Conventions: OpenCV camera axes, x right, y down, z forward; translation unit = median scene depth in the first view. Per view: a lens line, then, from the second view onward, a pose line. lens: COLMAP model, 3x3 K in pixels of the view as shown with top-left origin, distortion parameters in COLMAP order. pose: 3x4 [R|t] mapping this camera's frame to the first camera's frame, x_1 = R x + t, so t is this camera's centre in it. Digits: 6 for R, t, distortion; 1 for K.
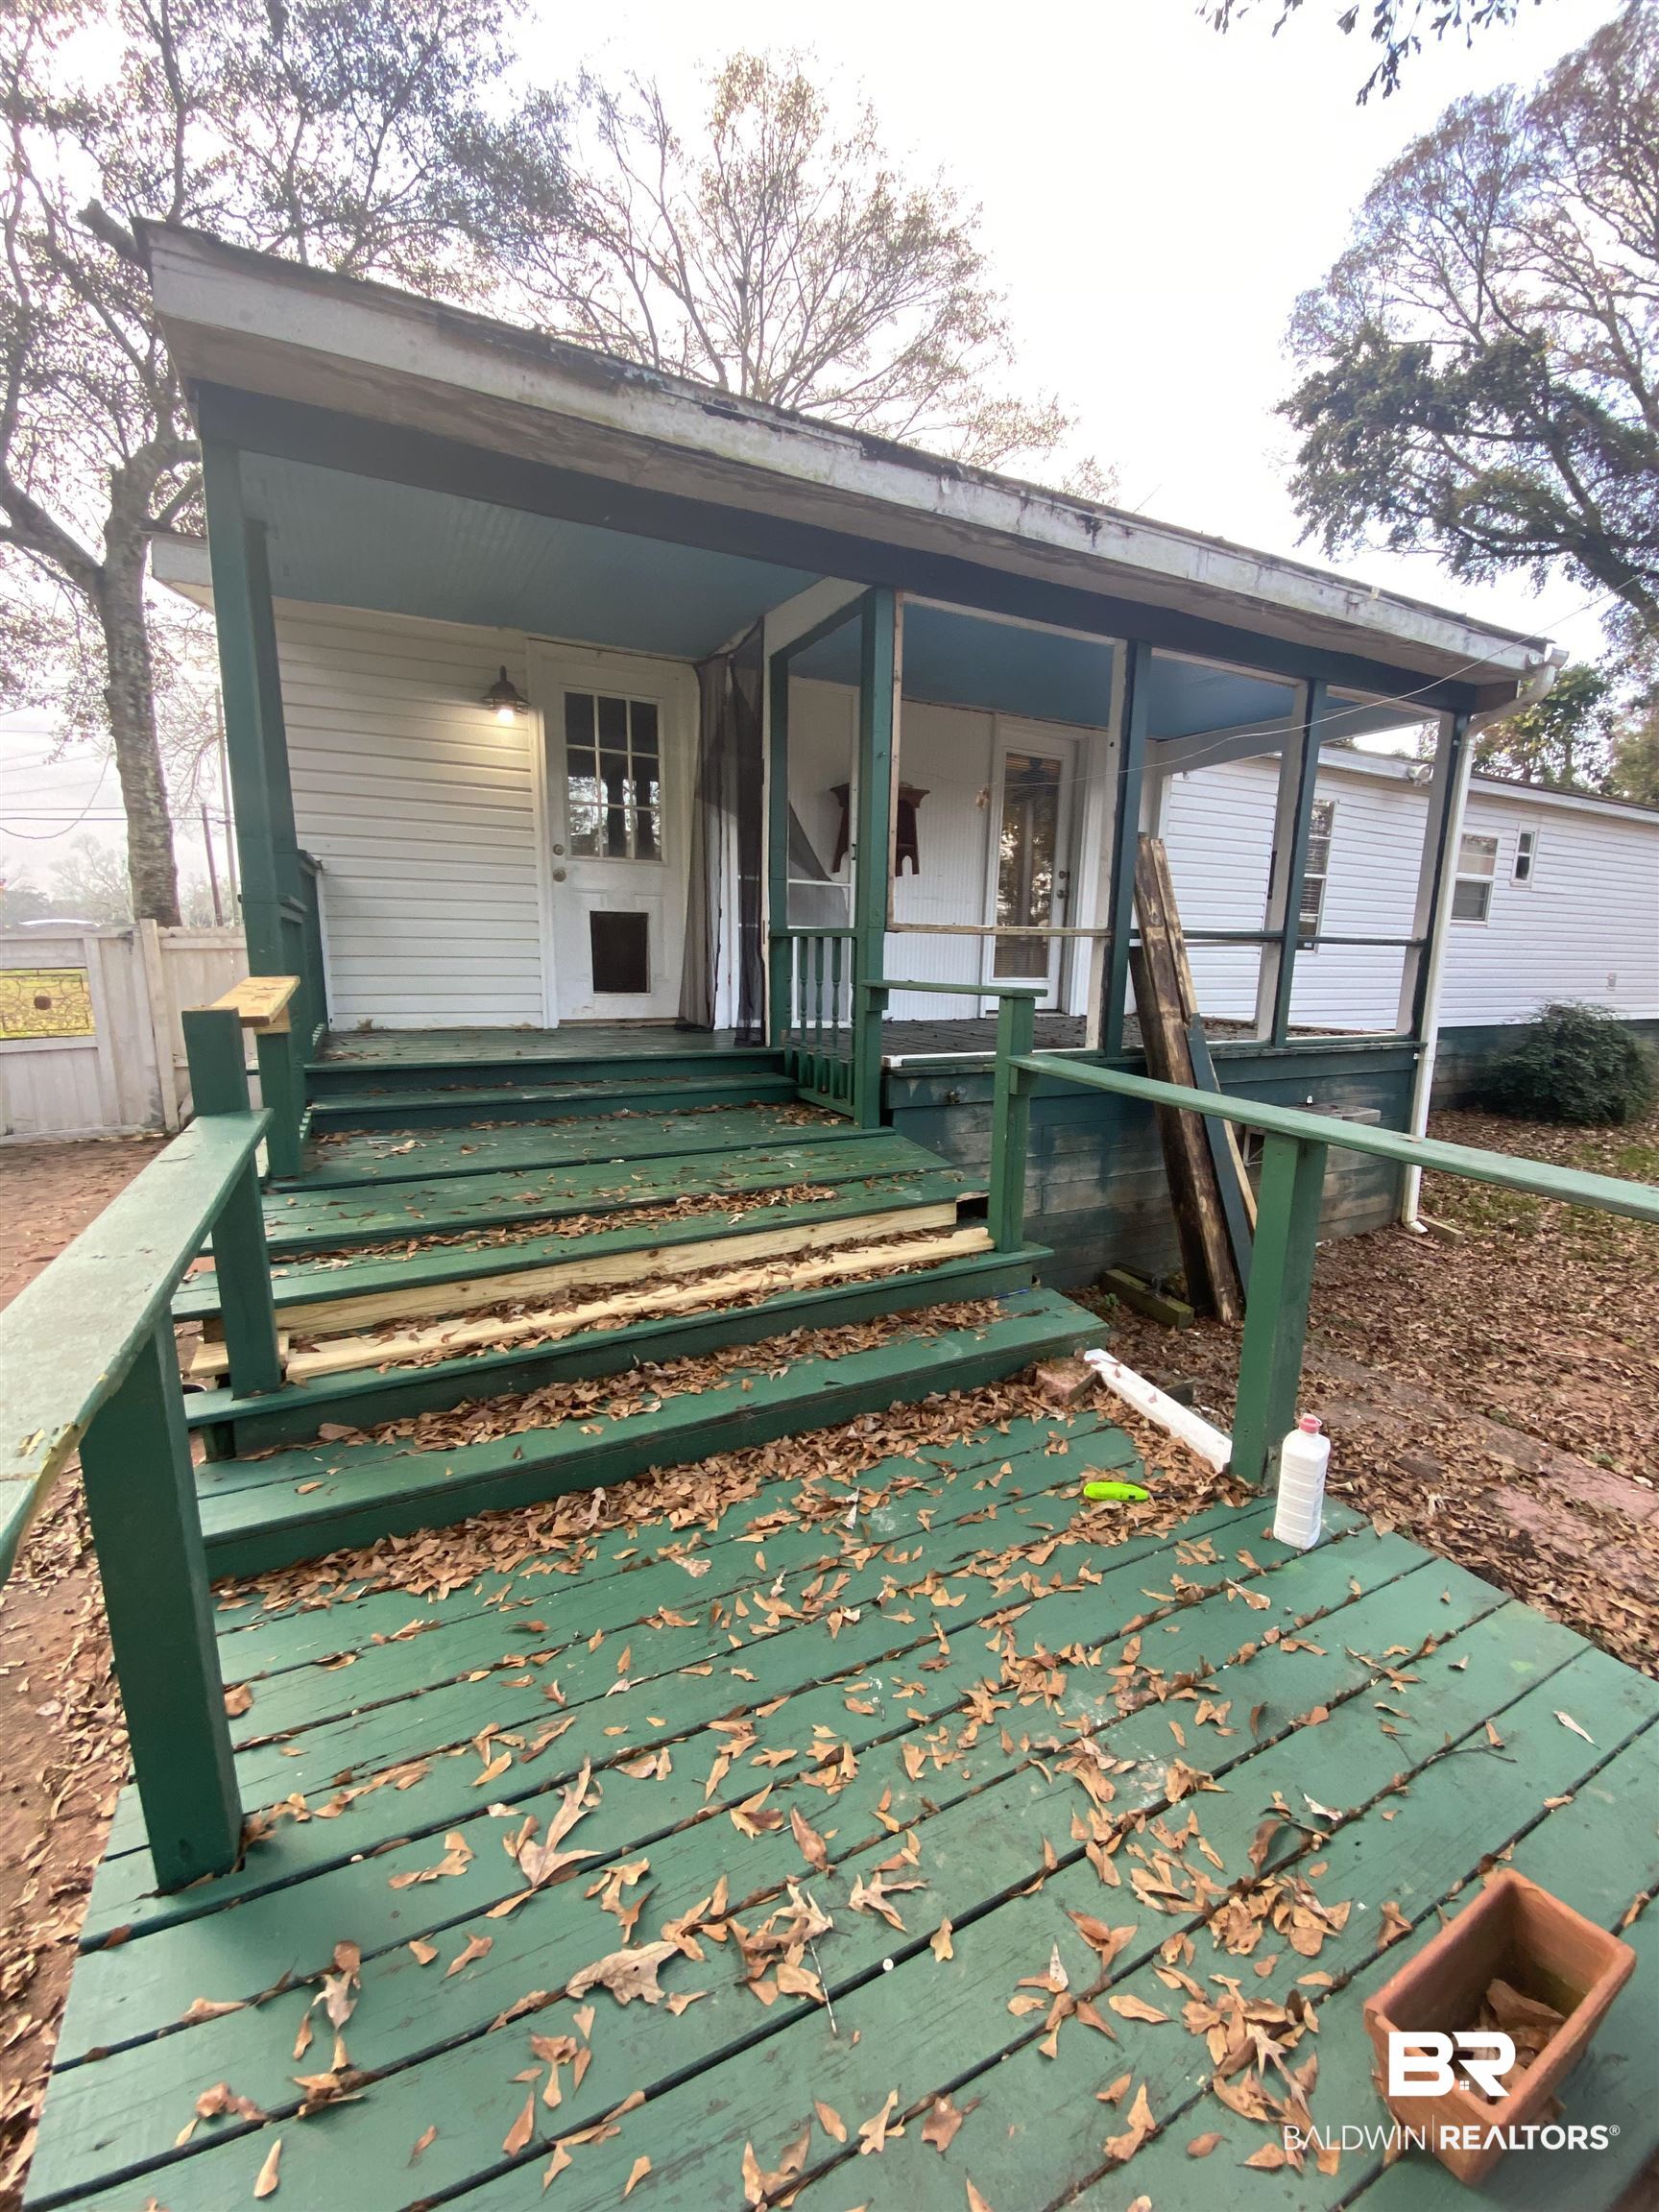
lens RADIAL K [[897.0, 0, 840.8], [0, 897.0, 1105.8], [0, 0, 1]] dist [0.019032, -0.018742]
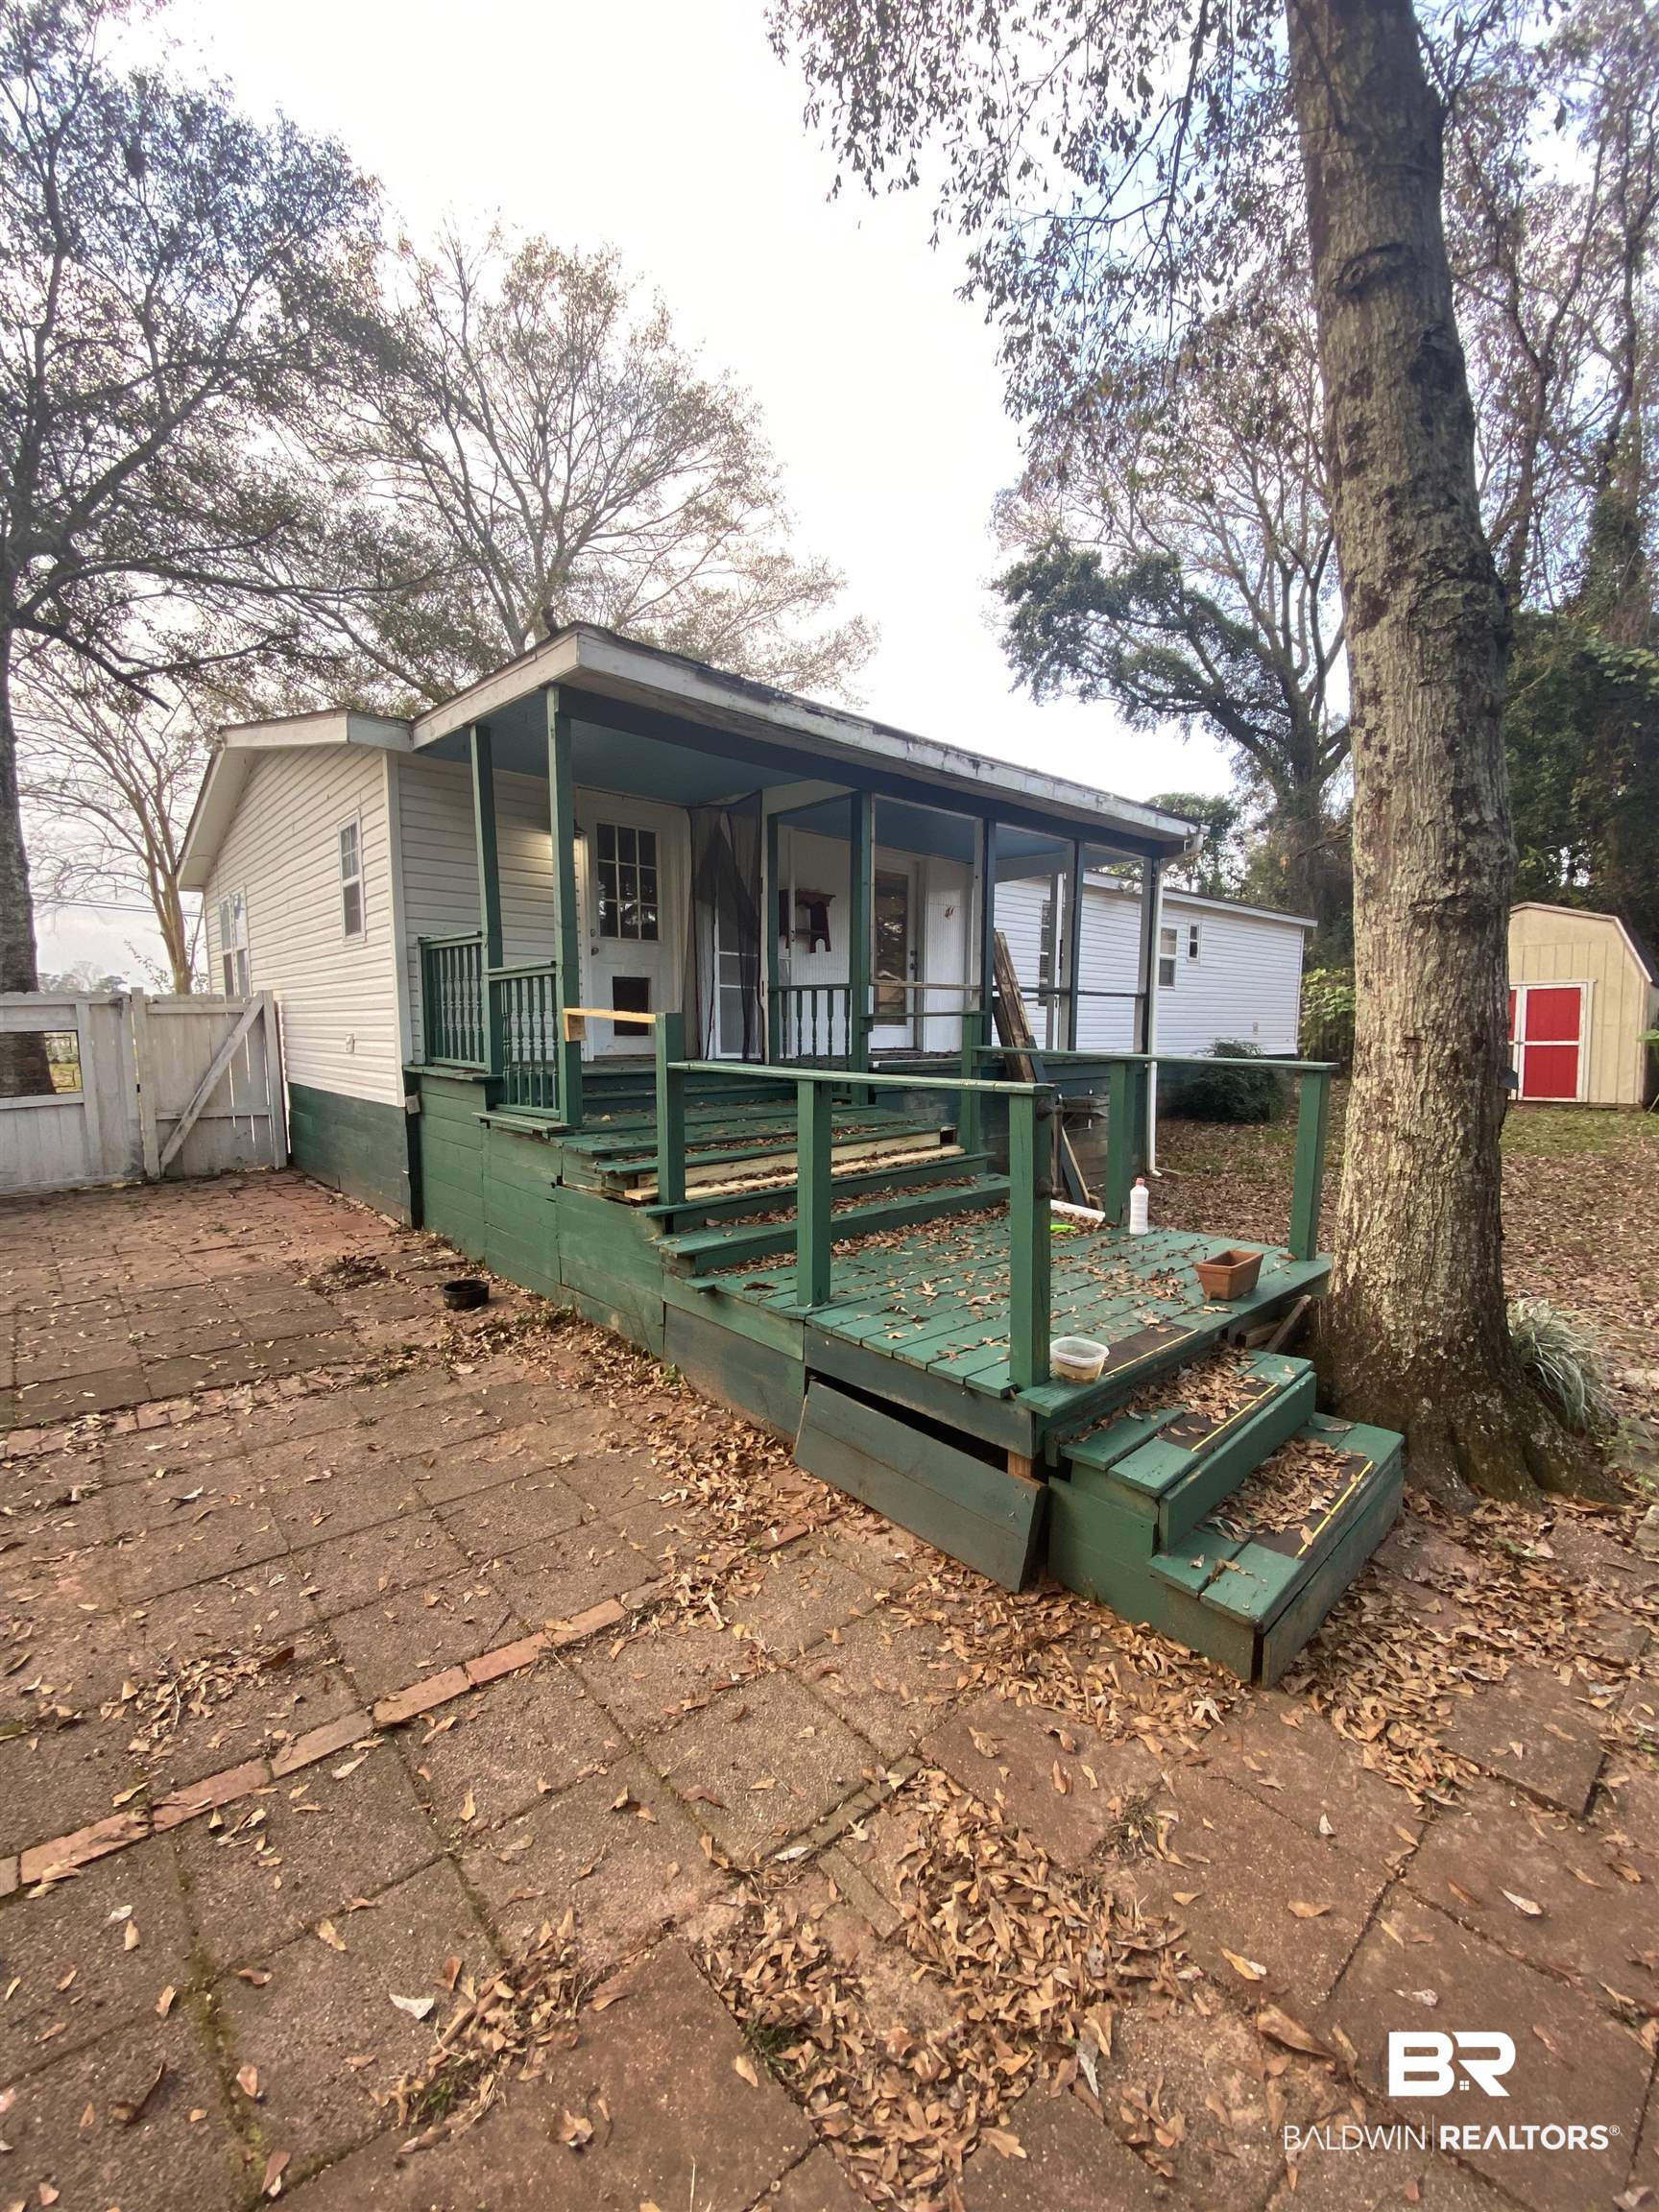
lens RADIAL K [[892.9, 0, 843.7], [0, 892.9, 1104.7], [0, 0, 1]] dist [0.041301, -0.041240]
pose [[0.964550, -0.038809, 0.261030, -0.073354], [0.060477, 0.995311, -0.075493, 0.024913], [-0.256876, 0.088603, 0.962374, -0.094755]]
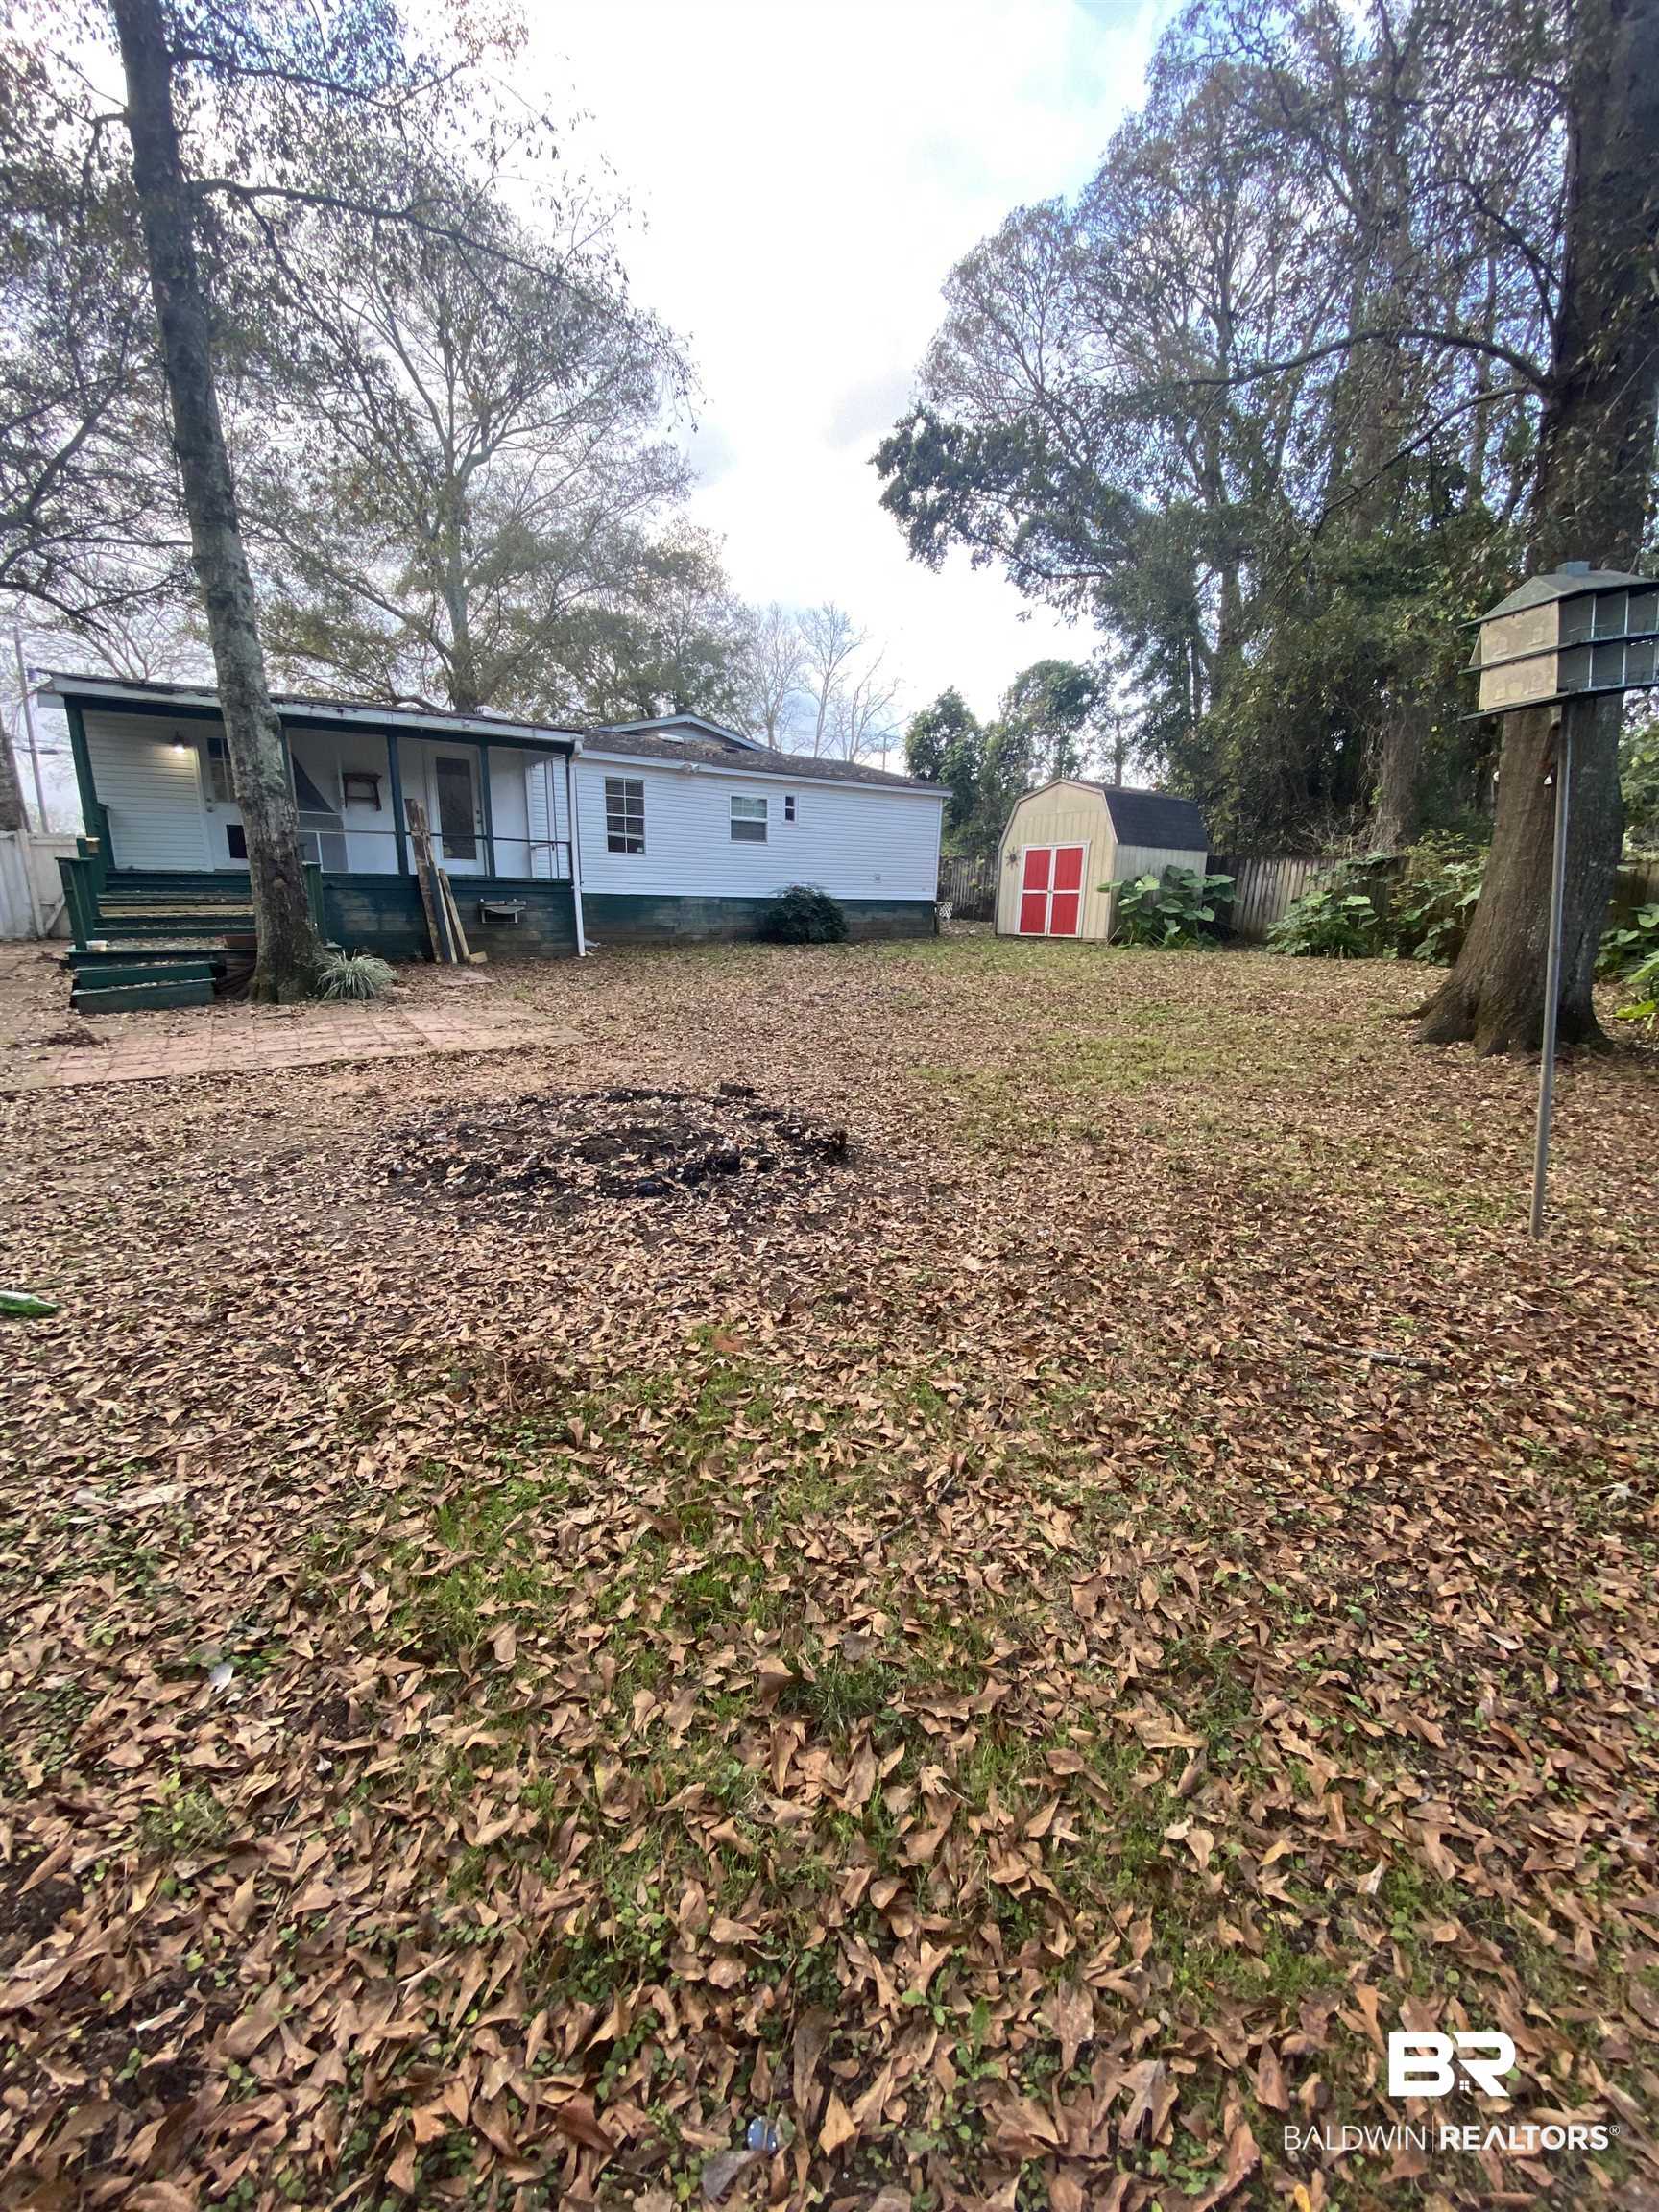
lens RADIAL K [[892.9, 0, 843.7], [0, 892.9, 1104.7], [0, 0, 1]] dist [0.041301, -0.041240]
pose [[0.989563, -0.029030, 0.141144, 0.253375], [0.019433, 0.997434, 0.068907, 0.101659], [-0.142782, -0.065445, 0.987588, -0.429397]]
